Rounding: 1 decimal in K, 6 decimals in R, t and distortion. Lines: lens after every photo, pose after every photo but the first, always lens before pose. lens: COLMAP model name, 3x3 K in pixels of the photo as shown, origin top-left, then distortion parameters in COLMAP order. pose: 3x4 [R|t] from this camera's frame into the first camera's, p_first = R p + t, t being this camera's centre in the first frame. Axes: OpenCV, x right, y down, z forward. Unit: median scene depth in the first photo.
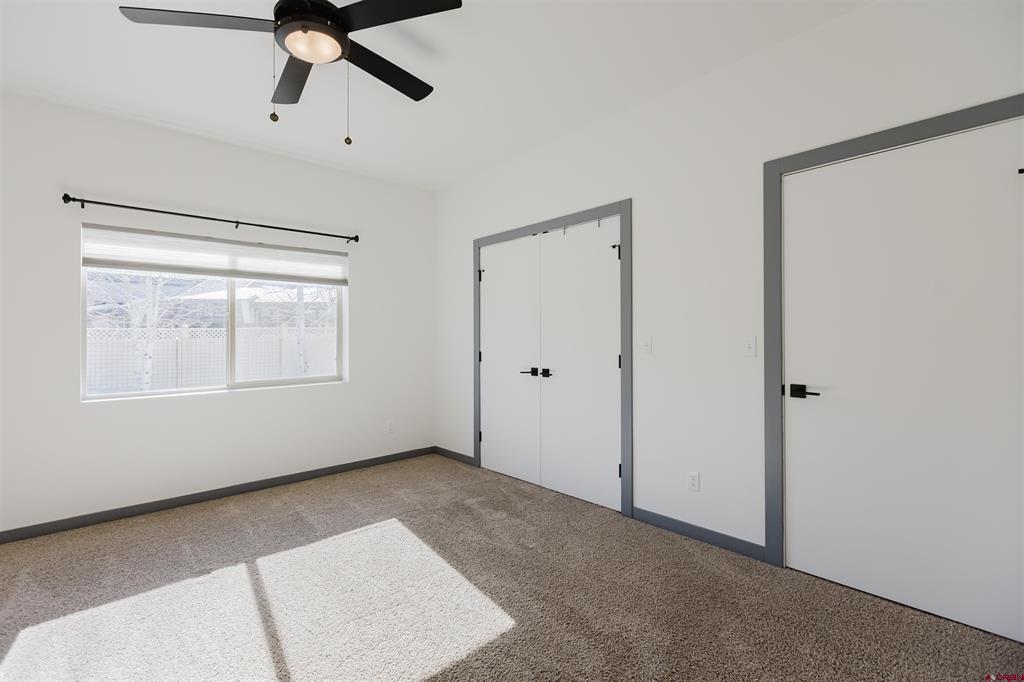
lens RADIAL K [[450.1, 0, 512.2], [0, 450.1, 336.1], [0, 0, 1]] dist [-0.001129, -0.000203]
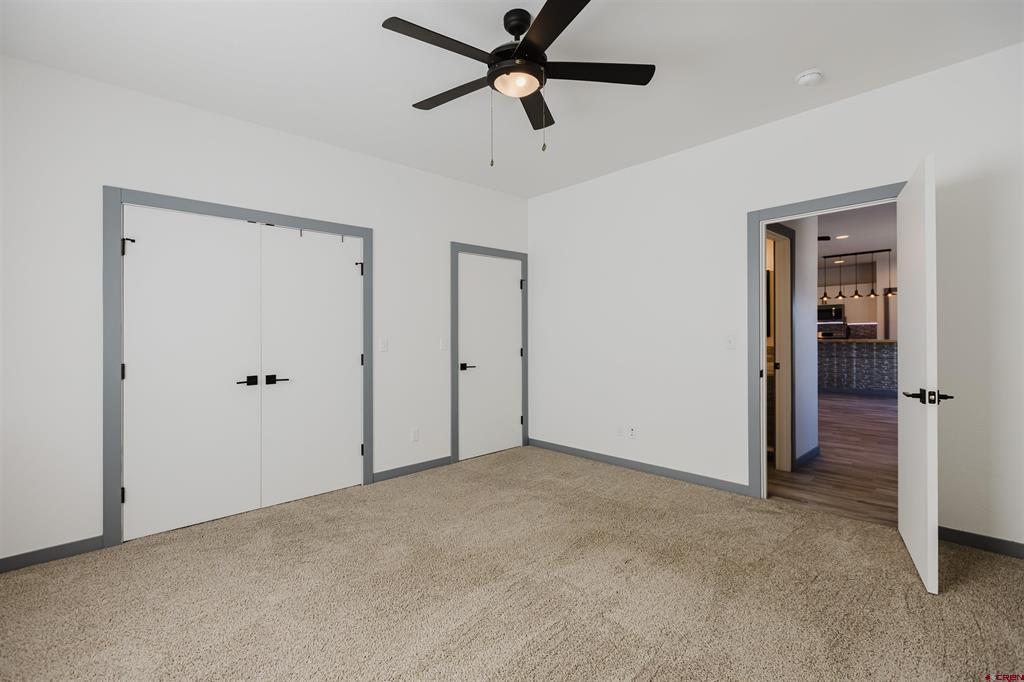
lens RADIAL K [[461.1, 0, 509.9], [0, 461.1, 335.4], [0, 0, 1]] dist [0.001607, 0.000468]
pose [[-0.002022, 0.001544, 0.999997, -1.006755], [0.000929, 0.999998, -0.001542, -0.006647], [-0.999998, 0.000926, -0.002024, 0.608831]]
